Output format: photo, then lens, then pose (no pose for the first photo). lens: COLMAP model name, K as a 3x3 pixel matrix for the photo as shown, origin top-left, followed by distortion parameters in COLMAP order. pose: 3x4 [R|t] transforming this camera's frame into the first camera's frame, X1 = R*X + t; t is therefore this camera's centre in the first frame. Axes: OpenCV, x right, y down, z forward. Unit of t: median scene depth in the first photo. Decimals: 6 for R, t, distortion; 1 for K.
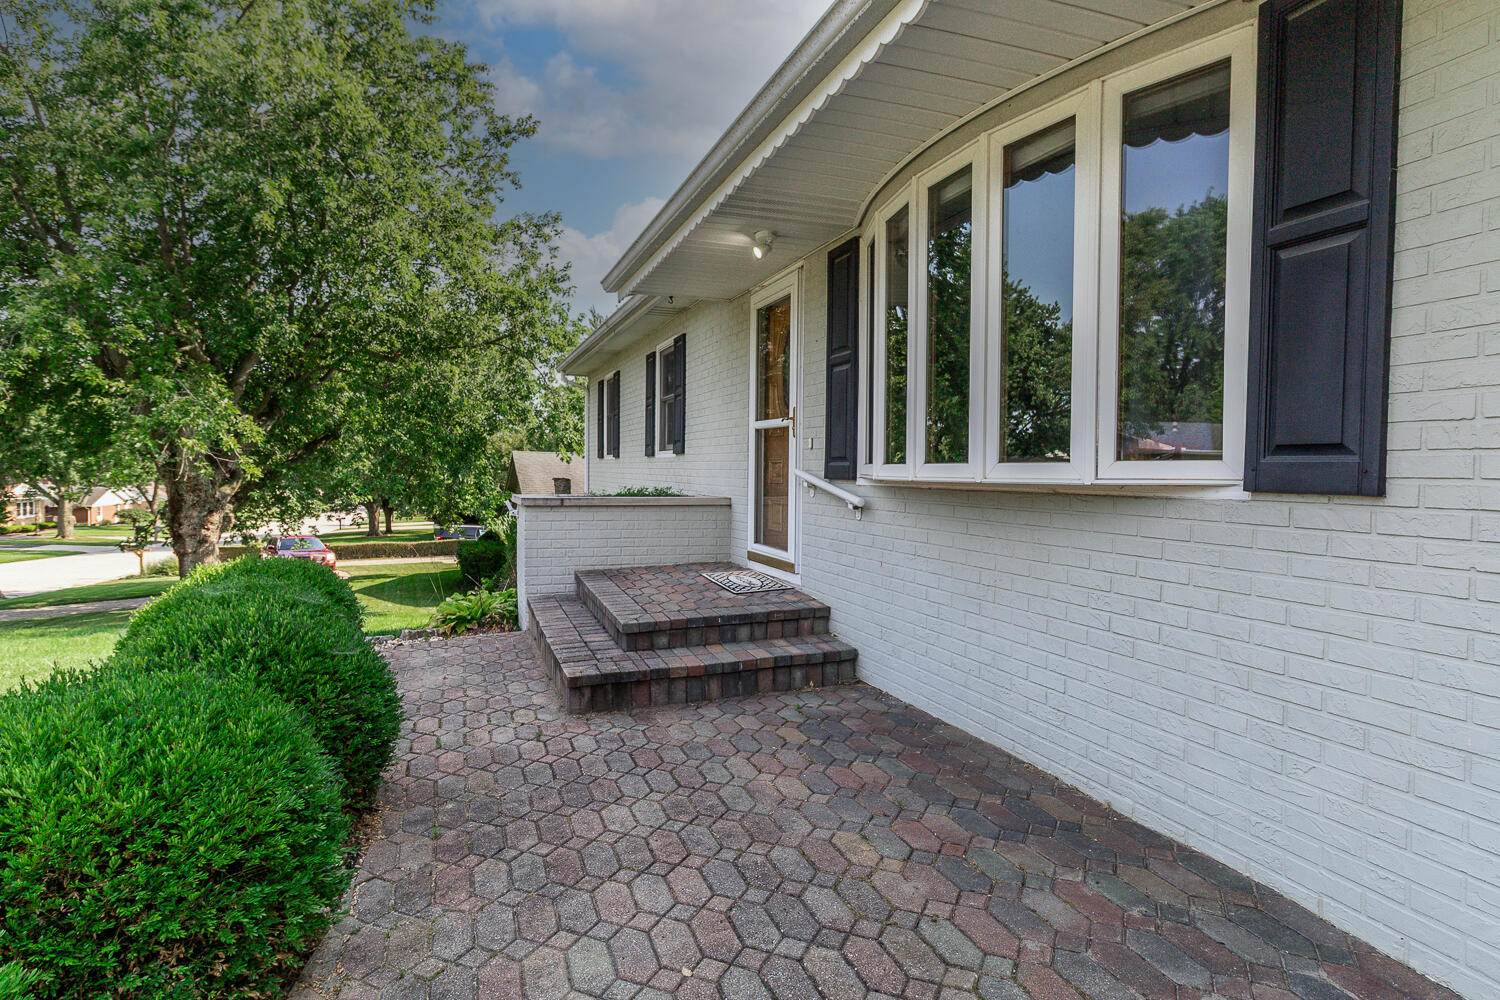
lens RADIAL K [[814.0, 0, 751.2], [0, 814.0, 503.3], [0, 0, 1]] dist [-0.002211, 0.000161]
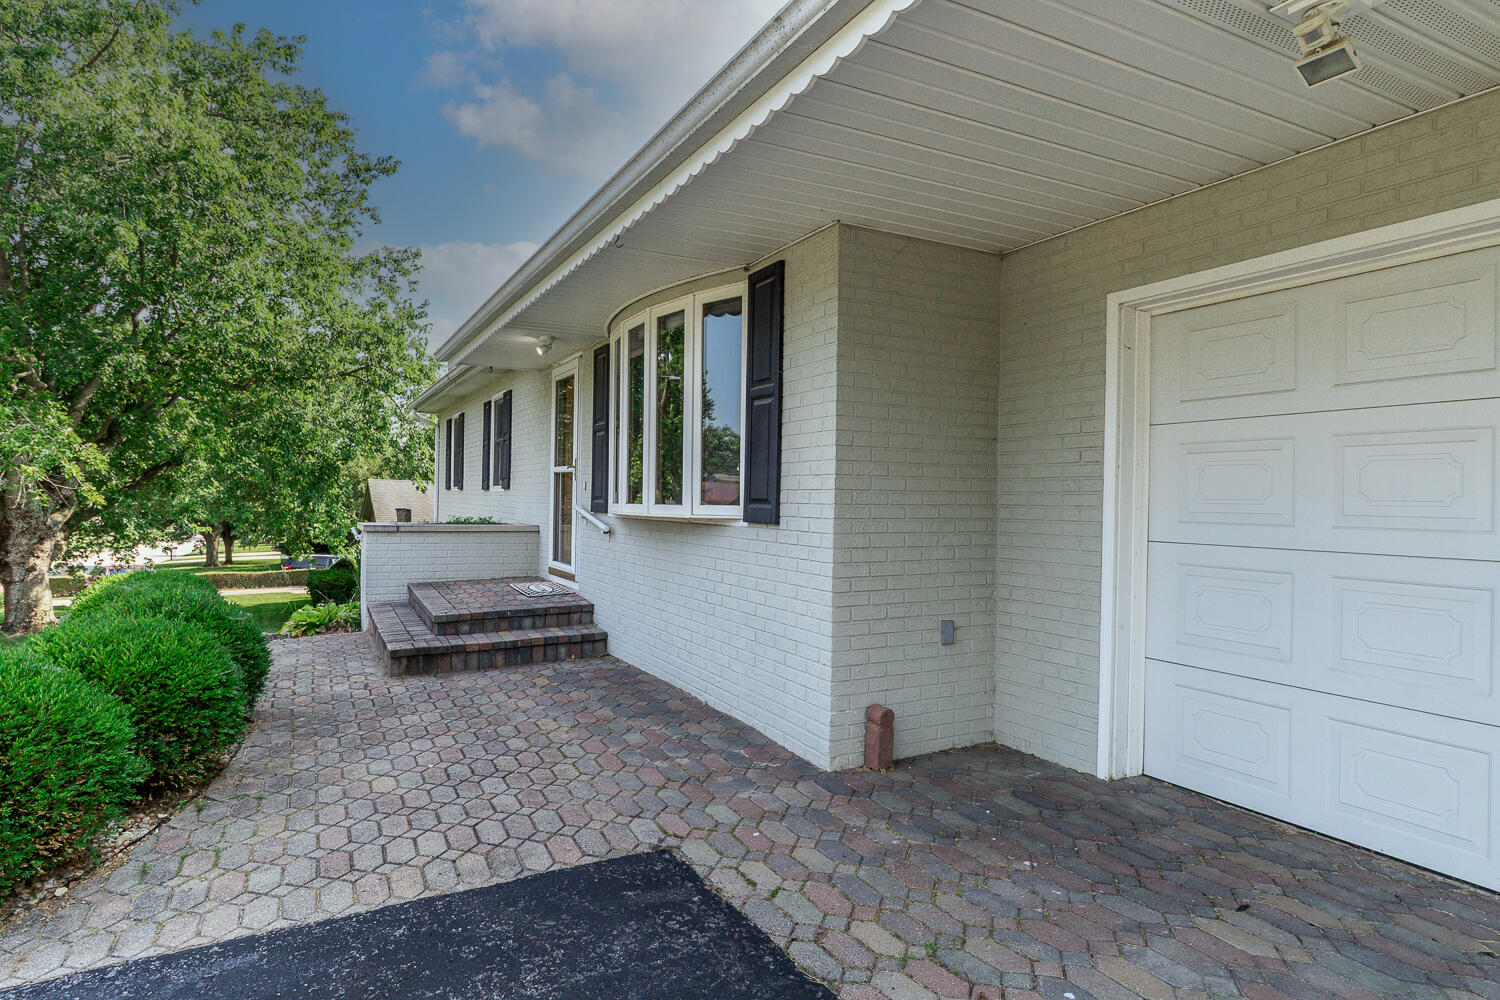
lens RADIAL K [[849.3, 0, 753.6], [0, 849.3, 503.6], [0, 0, 1]] dist [-0.001543, -0.001193]
pose [[0.990638, 0.005786, 0.136391, 0.150508], [-0.001158, 0.999422, -0.033986, 0.004365], [-0.136509, 0.033510, 0.990072, -0.425075]]
